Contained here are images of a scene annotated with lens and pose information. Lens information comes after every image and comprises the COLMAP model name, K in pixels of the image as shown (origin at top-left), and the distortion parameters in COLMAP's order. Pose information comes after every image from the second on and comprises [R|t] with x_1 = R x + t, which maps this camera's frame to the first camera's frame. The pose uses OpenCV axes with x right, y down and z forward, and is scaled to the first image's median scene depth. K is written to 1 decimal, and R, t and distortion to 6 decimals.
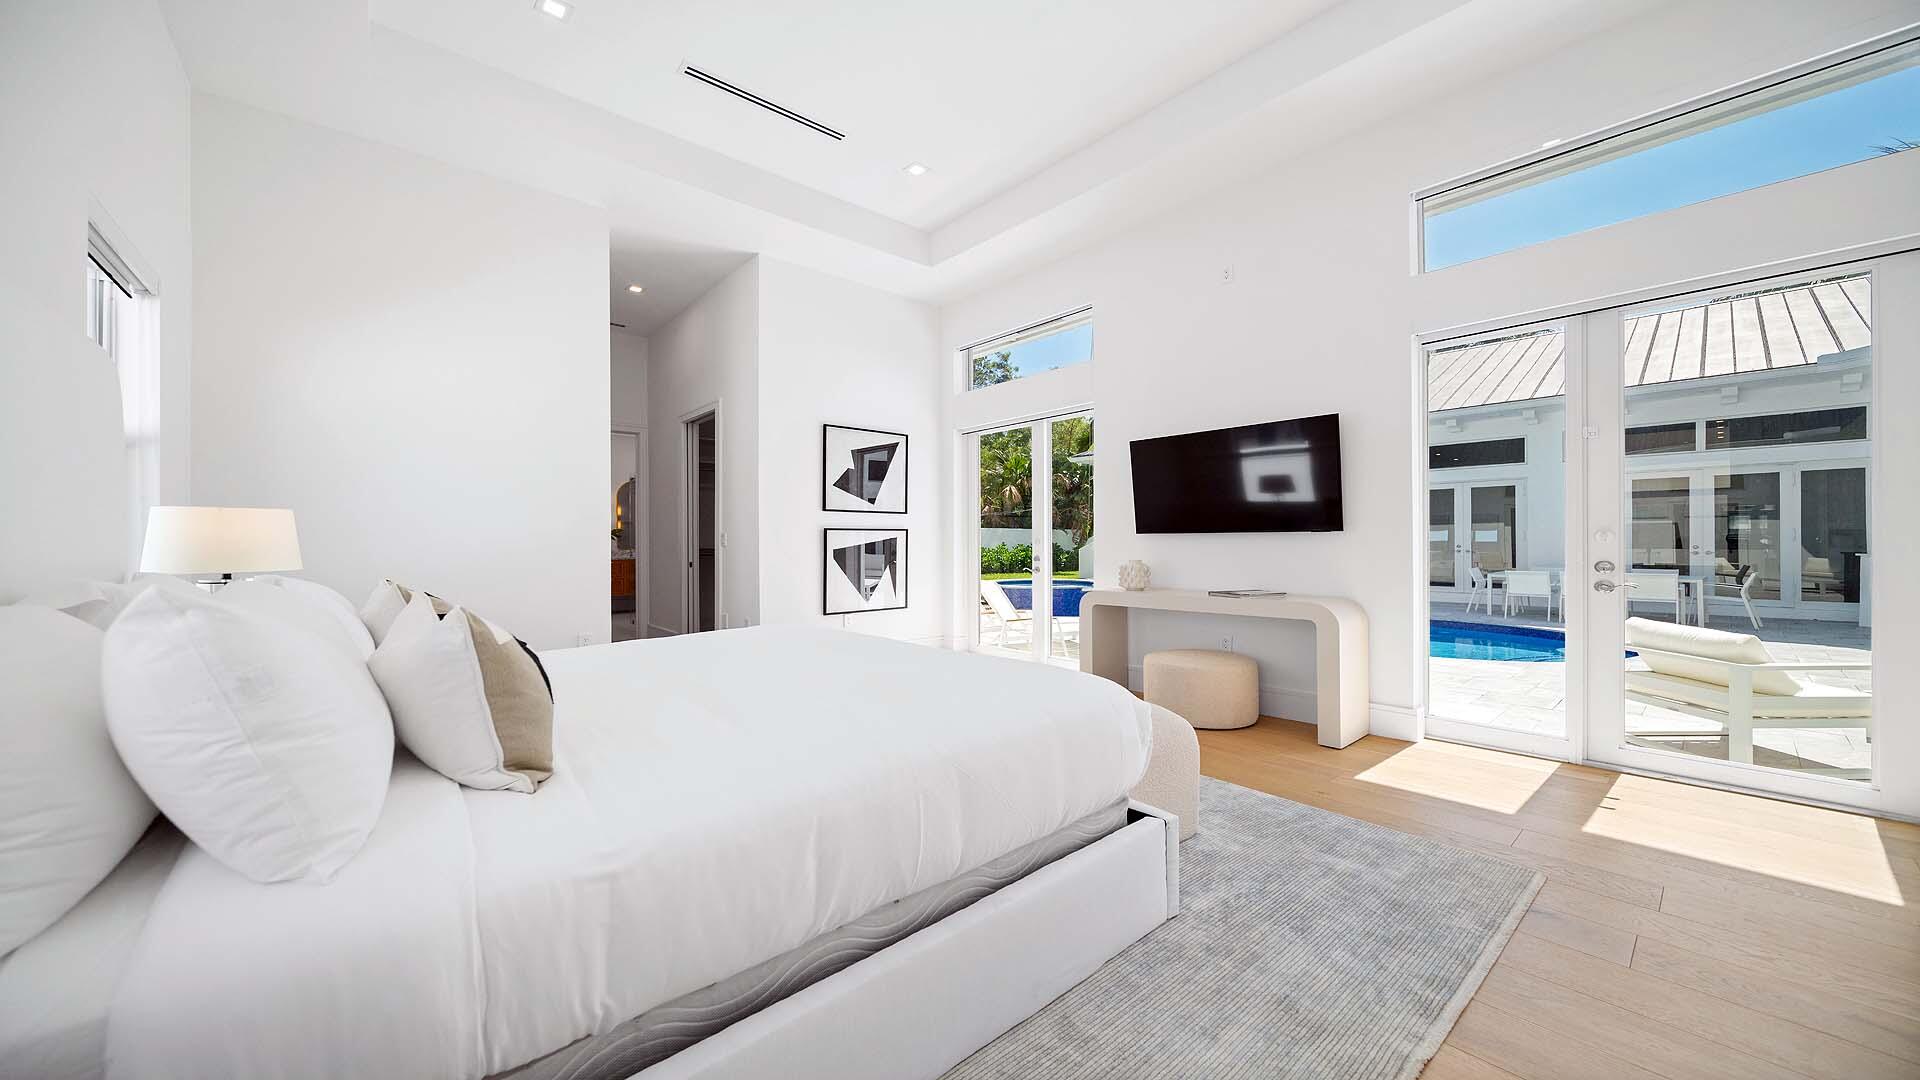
lens RADIAL K [[668.7, 0, 955.4], [0, 668.7, 546.7], [0, 0, 1]] dist [0.000987, 0.000003]
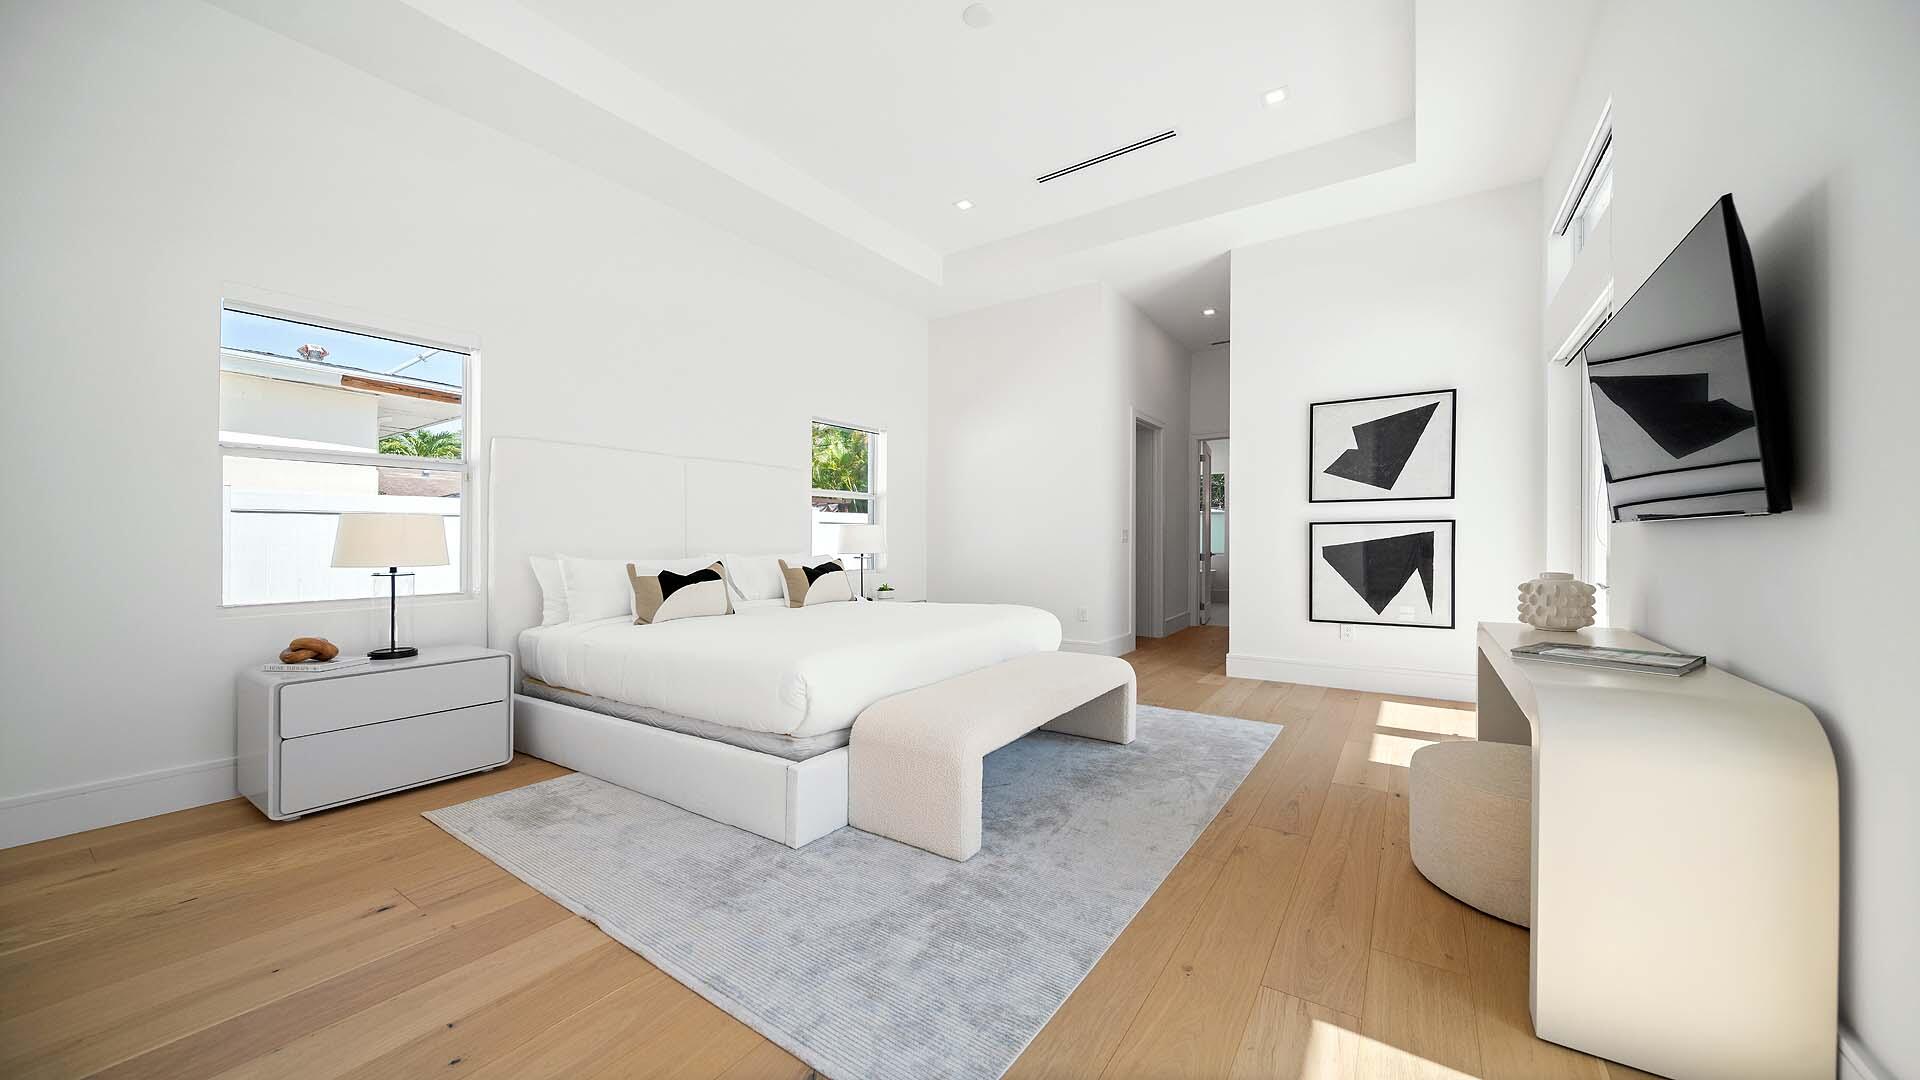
lens RADIAL K [[668.7, 0, 951.8], [0, 668.7, 534.8], [0, 0, 1]] dist [0.000987, 0.000003]
pose [[0.256204, -0.003934, -0.966615, 0.513575], [-0.002297, 0.999986, -0.004678, -0.005831], [0.966620, 0.003419, 0.256192, 0.310689]]
